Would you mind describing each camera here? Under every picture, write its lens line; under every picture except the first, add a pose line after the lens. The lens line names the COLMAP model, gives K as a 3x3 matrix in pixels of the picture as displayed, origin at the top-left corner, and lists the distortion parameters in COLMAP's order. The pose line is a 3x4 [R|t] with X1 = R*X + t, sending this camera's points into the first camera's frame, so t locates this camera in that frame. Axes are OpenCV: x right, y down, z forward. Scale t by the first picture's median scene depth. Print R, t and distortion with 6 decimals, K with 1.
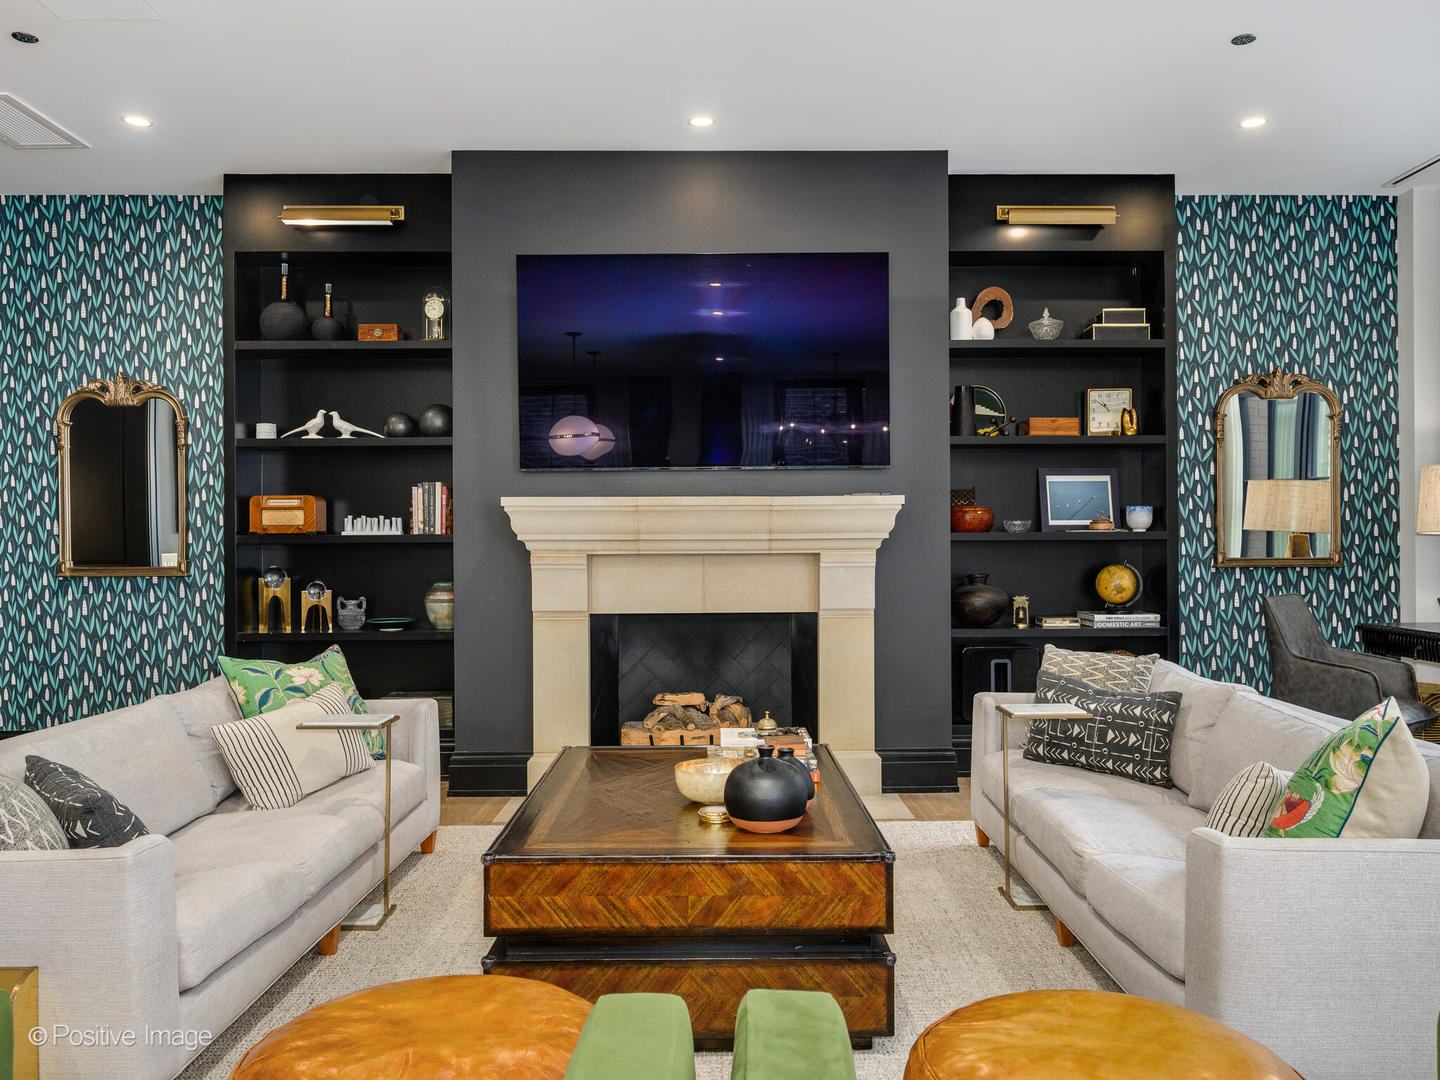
lens RADIAL K [[1116.3, 0, 720.0], [0, 1116.3, 540.0], [0, 0, 1]] dist [-0.001330, -0.002619]
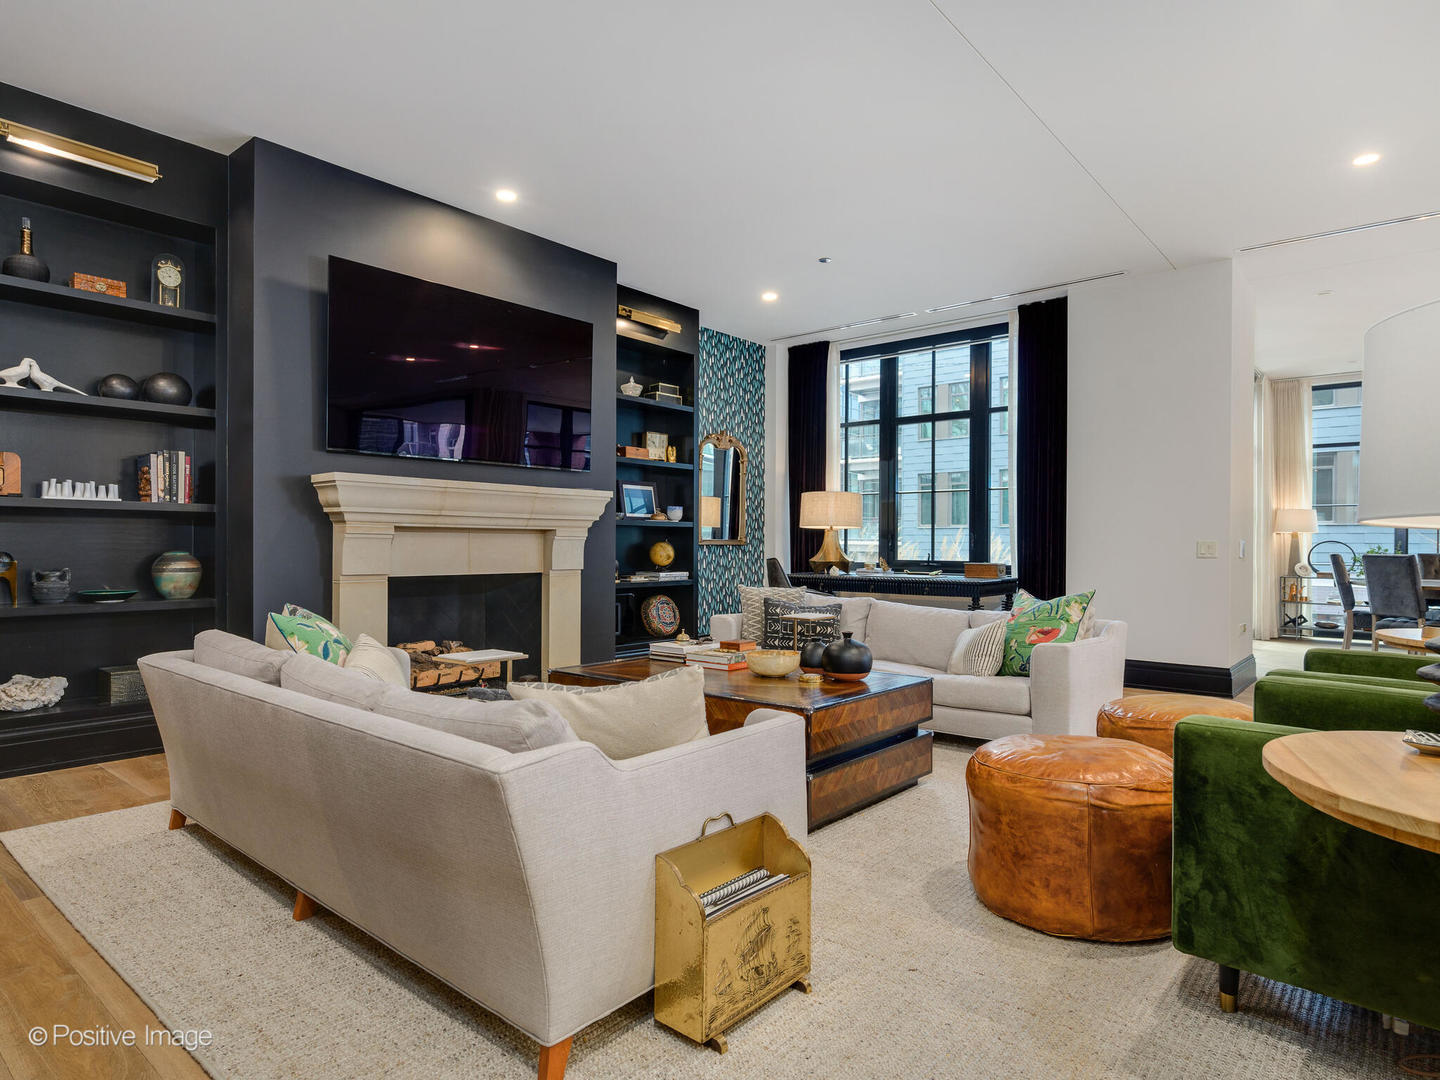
lens RADIAL K [[836.6, 0, 720.0], [0, 836.6, 540.0], [0, 0, 1]] dist [0.000298, 0.001616]
pose [[0.655917, 0.014376, 0.754696, -0.513624], [-0.014832, 0.999871, -0.006156, 0.025636], [-0.754687, -0.007156, 0.656046, 0.144195]]
